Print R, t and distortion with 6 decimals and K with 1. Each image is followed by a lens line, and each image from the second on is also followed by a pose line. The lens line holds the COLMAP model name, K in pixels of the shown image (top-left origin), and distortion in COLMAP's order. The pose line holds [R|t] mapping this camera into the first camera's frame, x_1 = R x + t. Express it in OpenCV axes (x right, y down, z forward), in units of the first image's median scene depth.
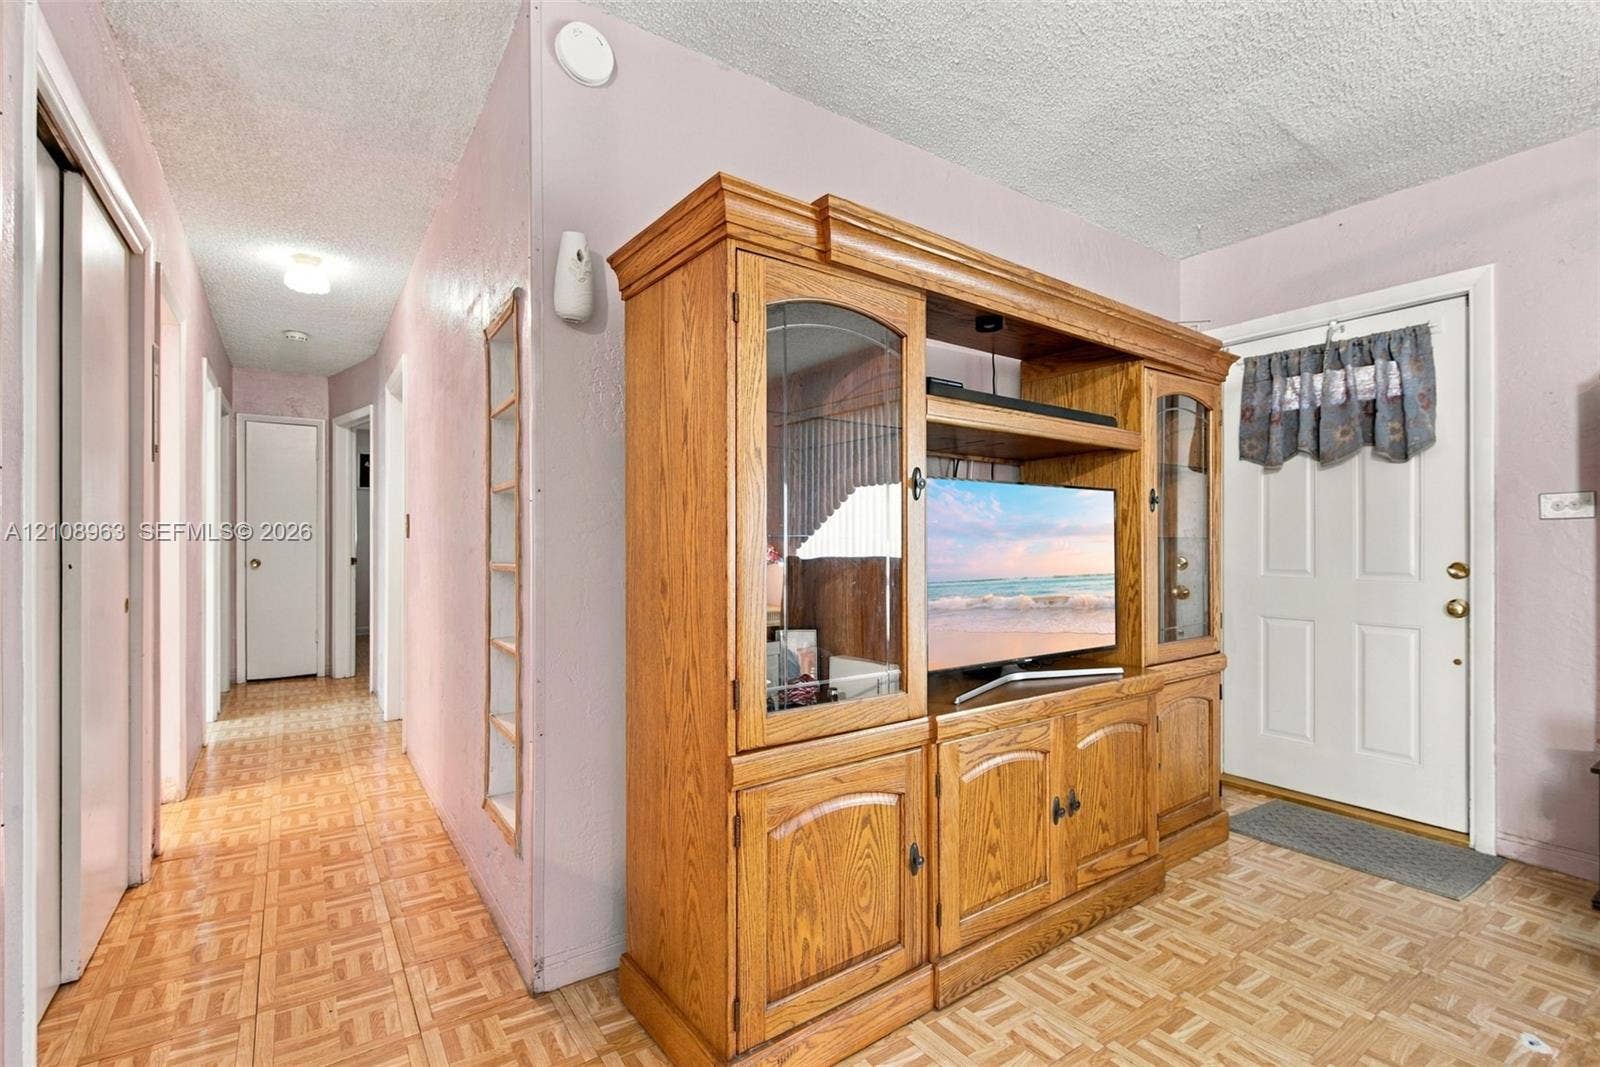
lens RADIAL K [[695.9, 0, 800.4], [0, 695.9, 537.9], [0, 0, 1]] dist [0.003052, 0.000054]
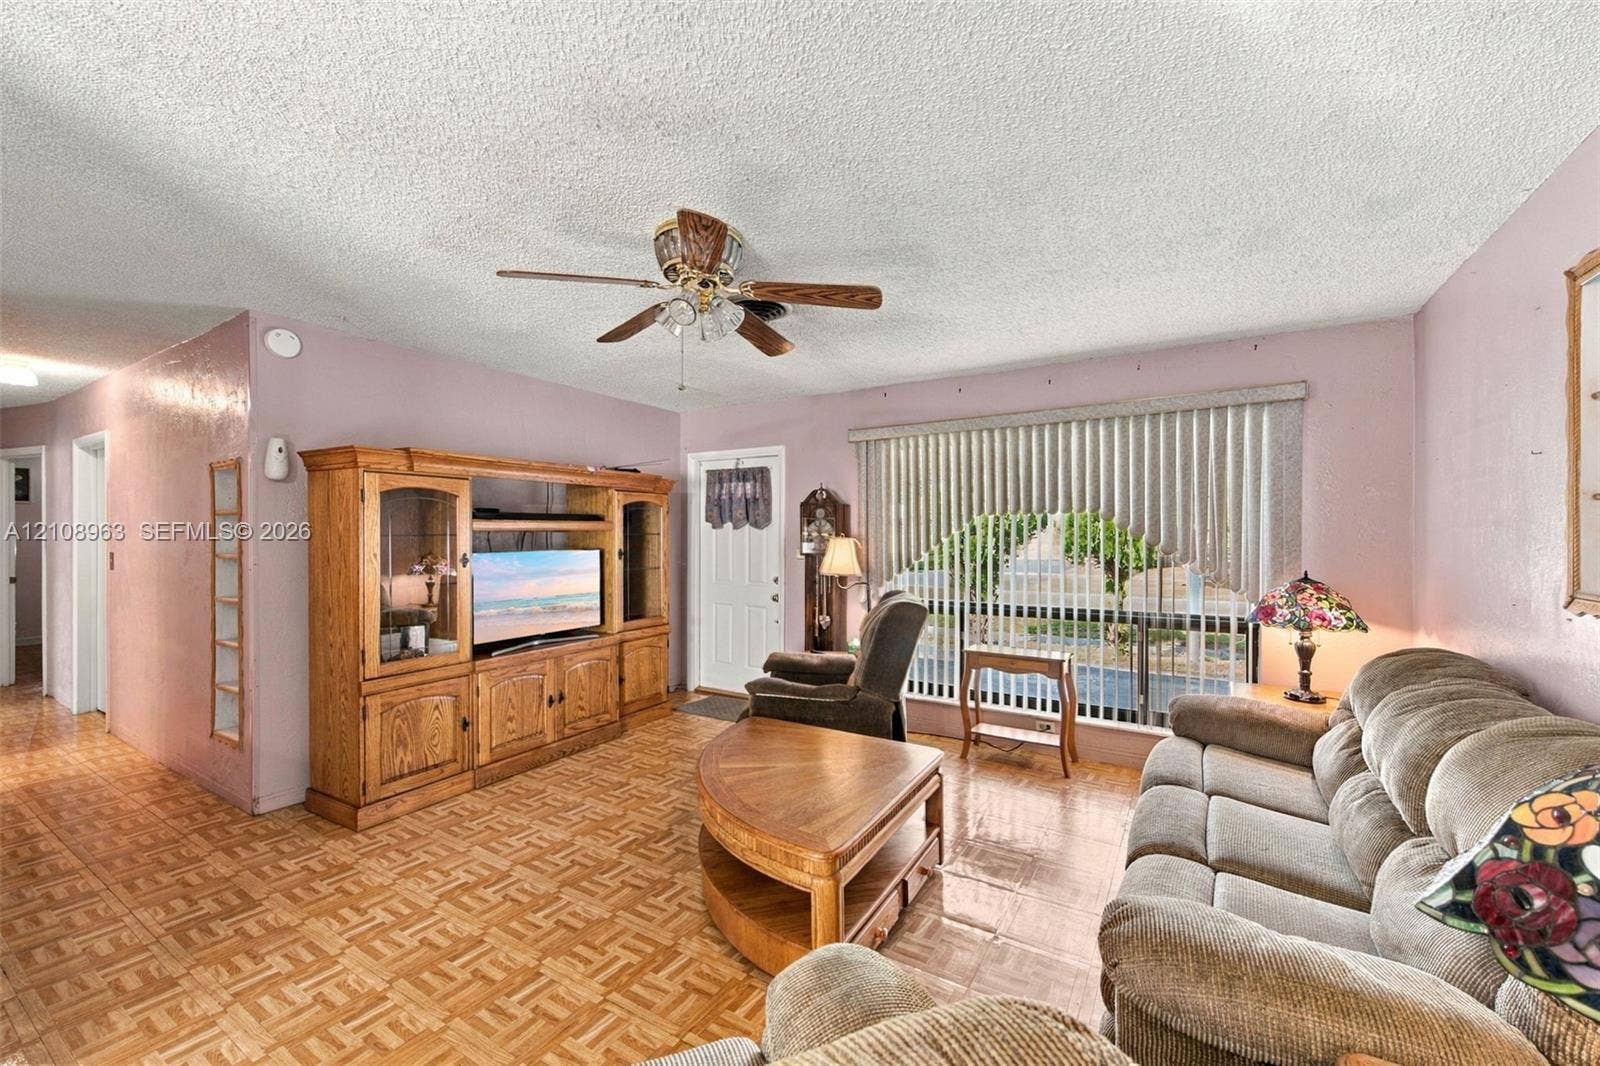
lens RADIAL K [[623.6, 0, 799.9], [0, 623.6, 534.0], [0, 0, 1]] dist [-0.001390, 0.000006]
pose [[0.919559, 0.000037, 0.392952, 0.344626], [-0.004705, 0.999929, 0.010916, -0.175971], [-0.392923, -0.011887, 0.919494, -1.205017]]
